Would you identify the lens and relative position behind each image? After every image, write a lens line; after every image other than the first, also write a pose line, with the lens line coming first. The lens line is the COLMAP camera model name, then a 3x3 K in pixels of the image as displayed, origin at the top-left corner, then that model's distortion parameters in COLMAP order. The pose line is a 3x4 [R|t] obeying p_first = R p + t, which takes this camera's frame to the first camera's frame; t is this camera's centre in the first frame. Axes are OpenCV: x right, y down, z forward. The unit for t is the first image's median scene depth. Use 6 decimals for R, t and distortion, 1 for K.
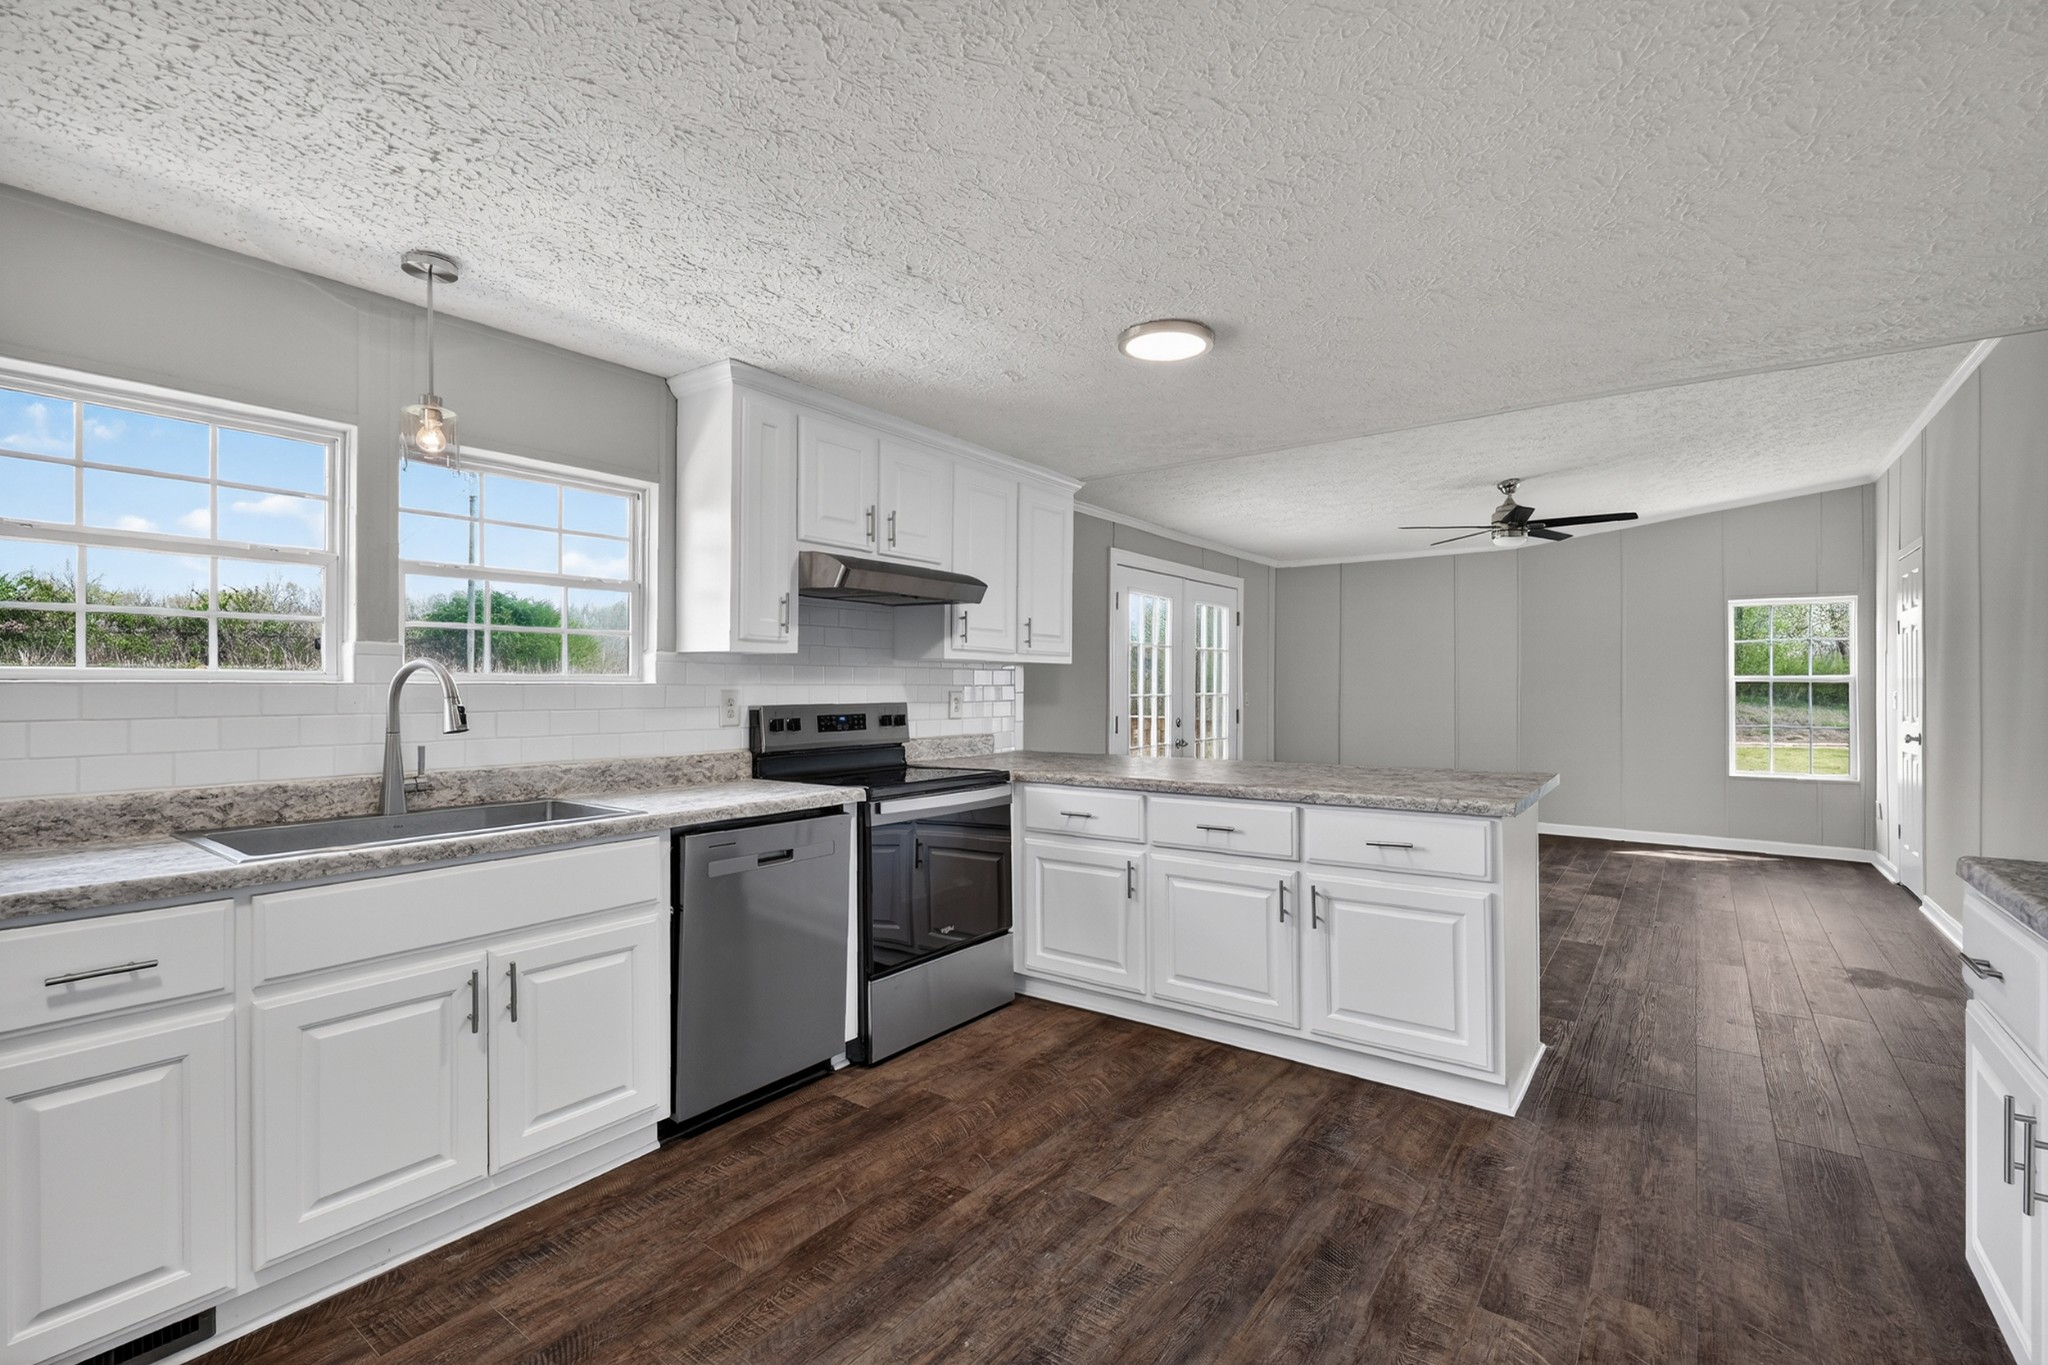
lens RADIAL K [[865.7, 0, 1024.0], [0, 865.7, 682.5], [0, 0, 1]] dist [0.010989, -0.000025]
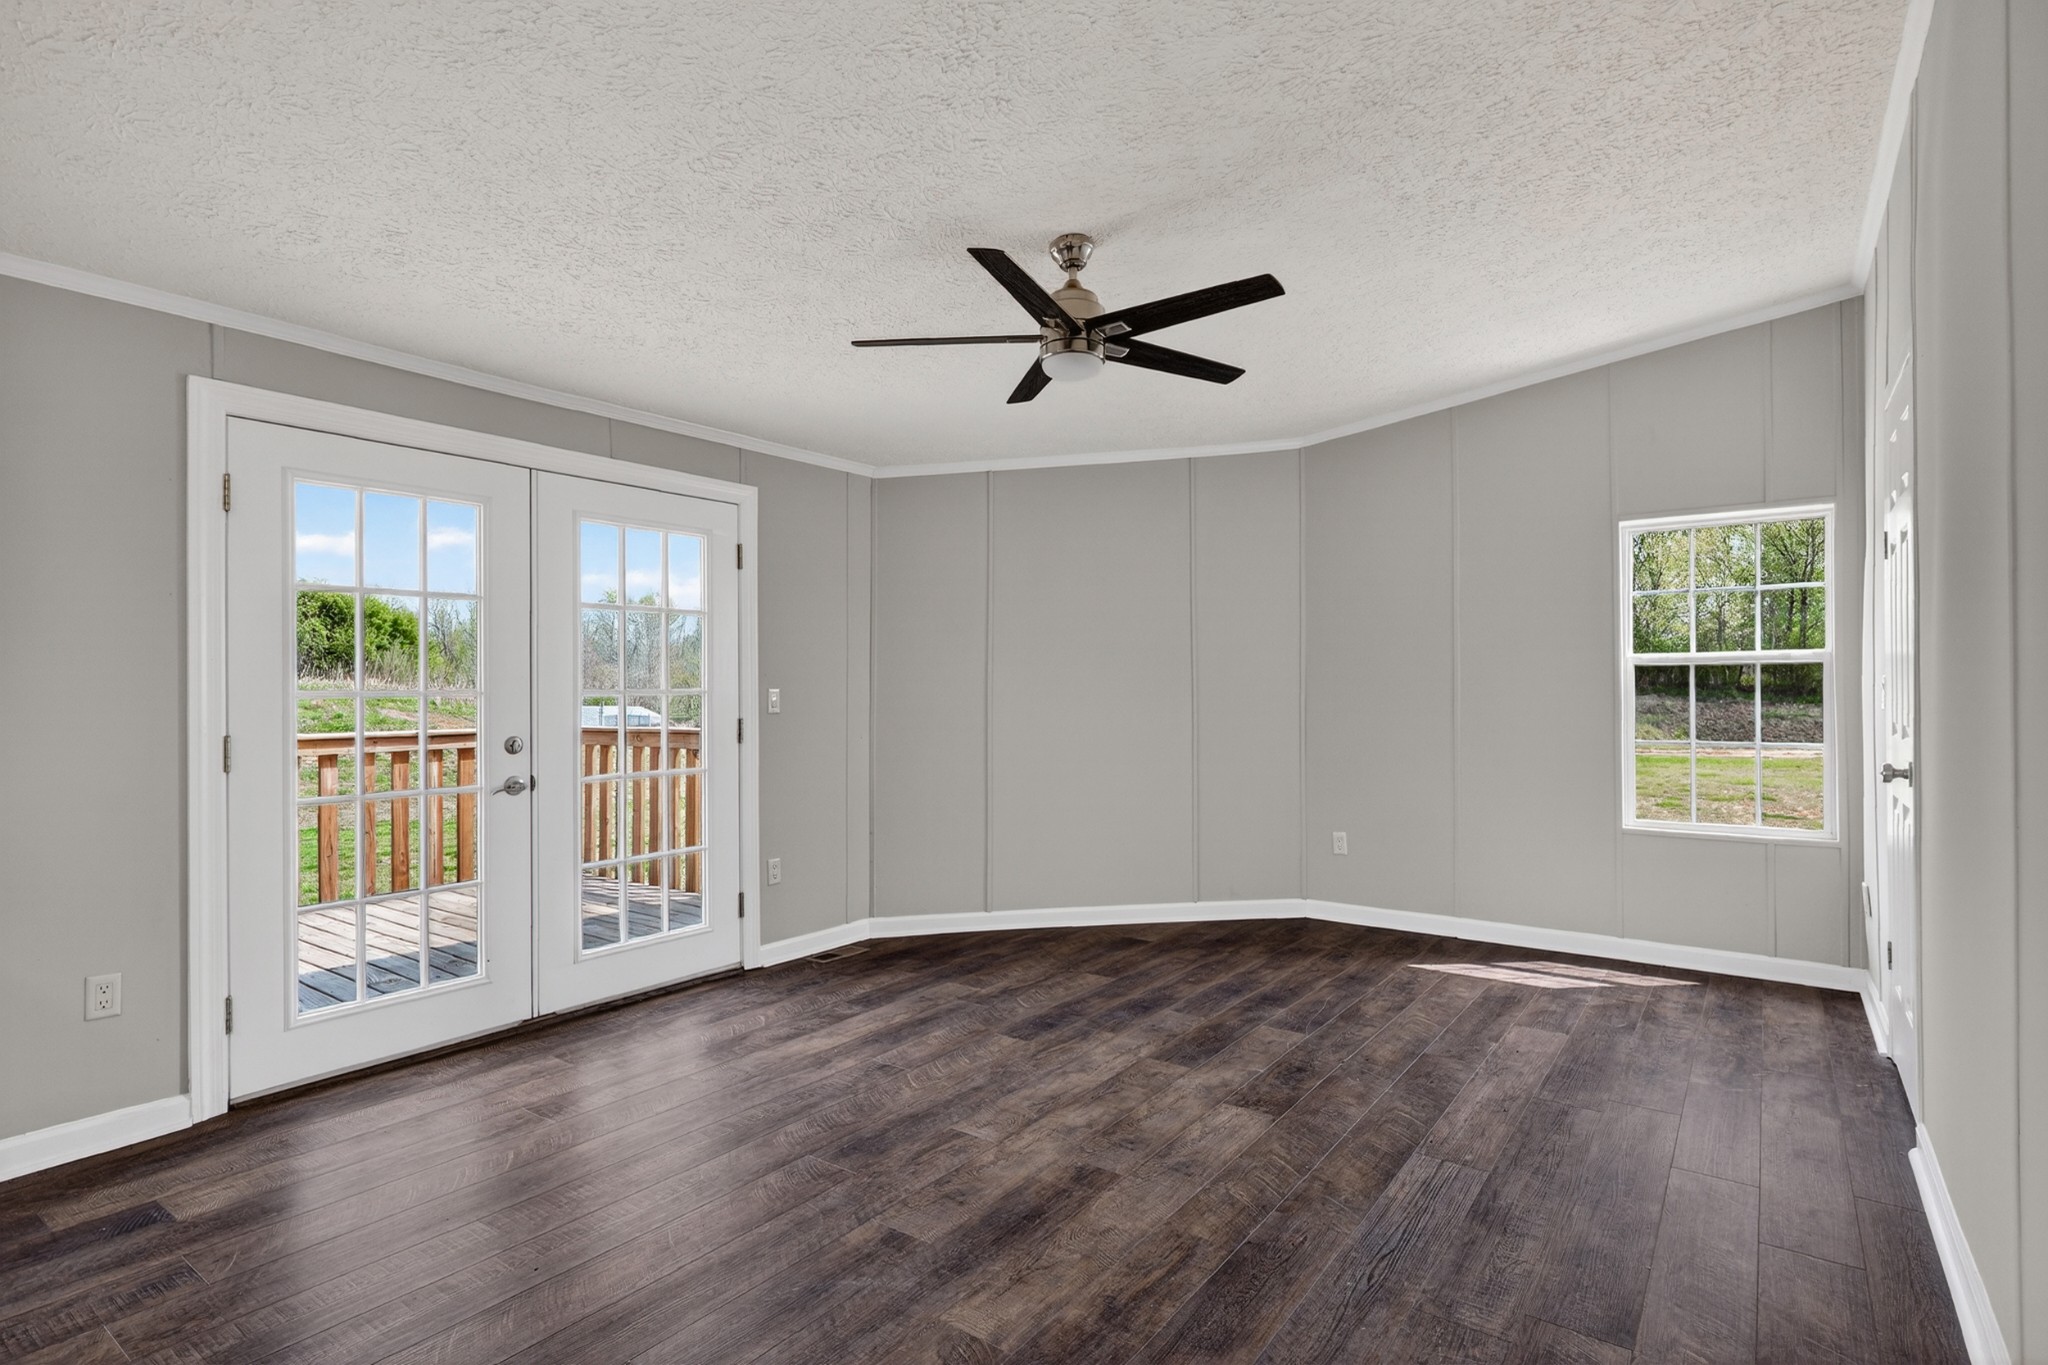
lens RADIAL K [[931.1, 0, 1024.0], [0, 931.1, 682.5], [0, 0, 1]] dist [-0.005665, -0.000453]
pose [[0.999715, -0.005020, -0.023350, 0.446604], [0.004887, 0.999972, -0.005736, 0.013424], [0.023378, 0.005620, 0.999711, 0.395503]]
